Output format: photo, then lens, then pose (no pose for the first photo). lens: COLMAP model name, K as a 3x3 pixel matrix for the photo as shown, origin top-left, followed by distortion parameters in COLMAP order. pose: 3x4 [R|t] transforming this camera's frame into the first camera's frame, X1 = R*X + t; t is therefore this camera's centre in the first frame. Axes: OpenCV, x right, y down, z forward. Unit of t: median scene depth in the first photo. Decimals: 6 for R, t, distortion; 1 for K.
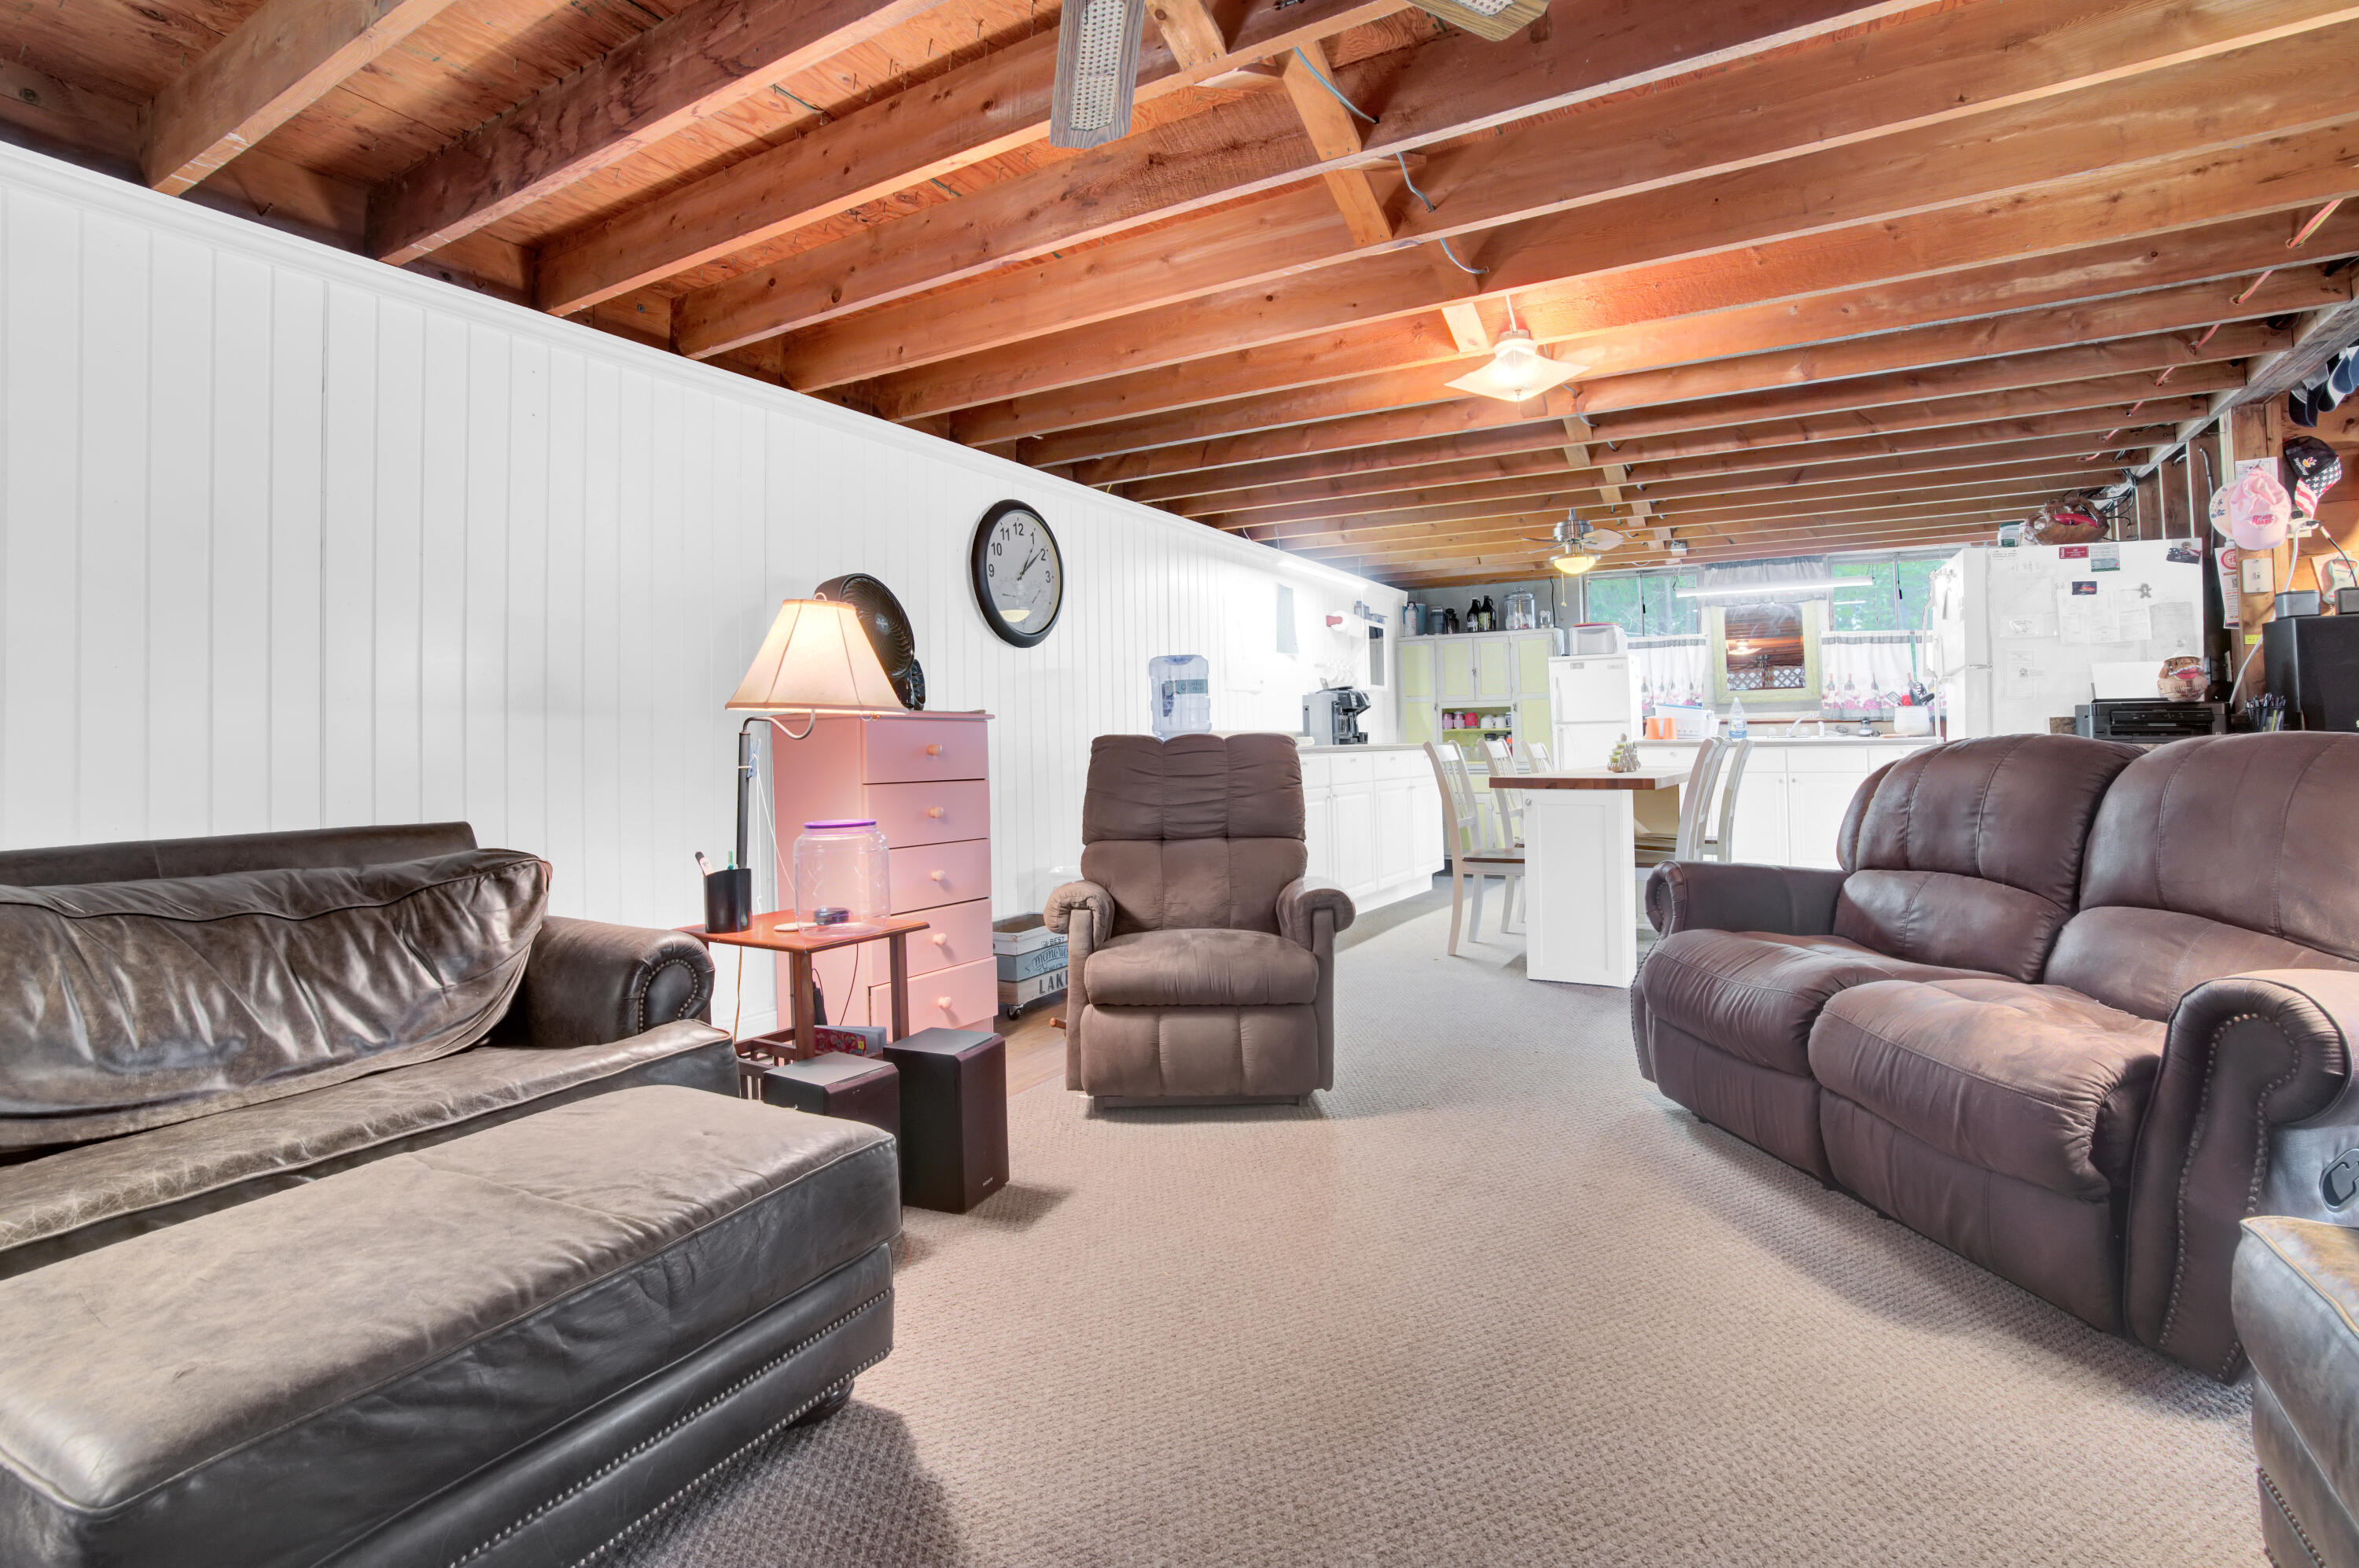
lens RADIAL K [[1101.4, 0, 1180.1], [0, 1101.4, 744.6], [0, 0, 1]] dist [-0.038098, 0.000288]
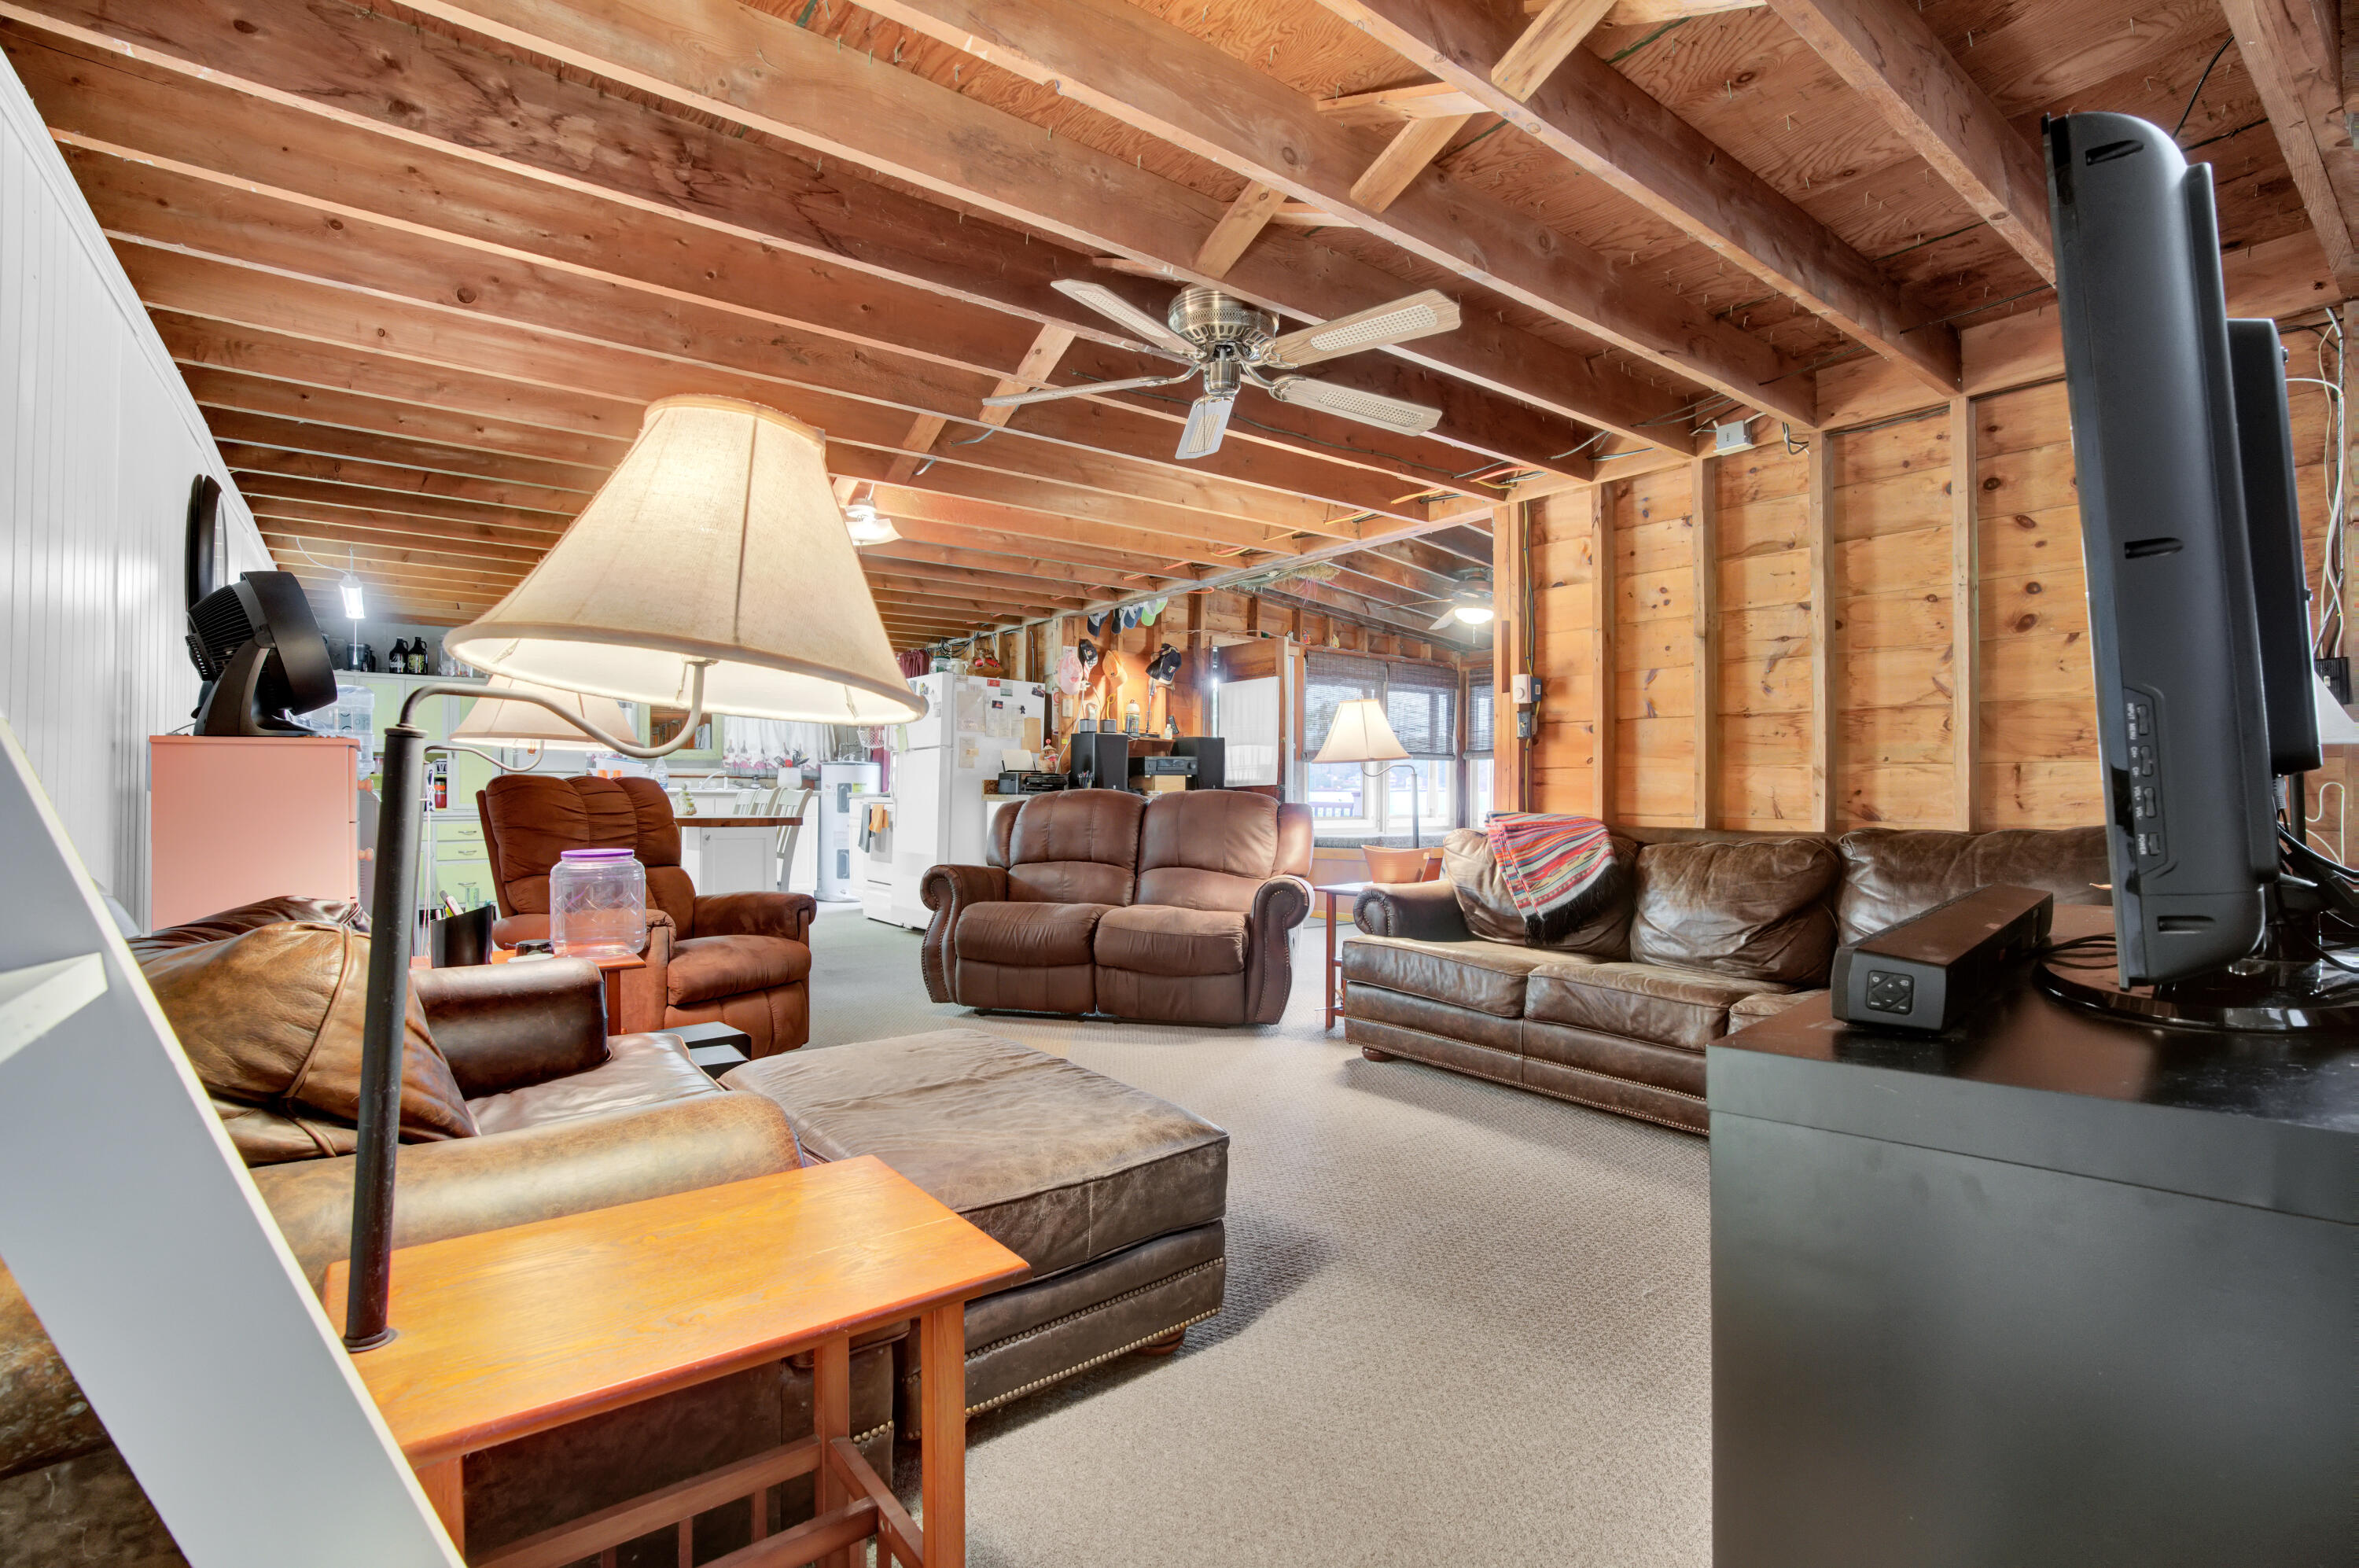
lens RADIAL K [[1036.6, 0, 1179.5], [0, 1036.6, 784.0], [0, 0, 1]] dist [-0.000963, -0.000126]
pose [[0.419666, 0.018800, 0.907484, -0.593030], [-0.006847, 0.999823, -0.017546, 0.008787], [-0.907653, 0.001150, 0.419720, 0.038738]]
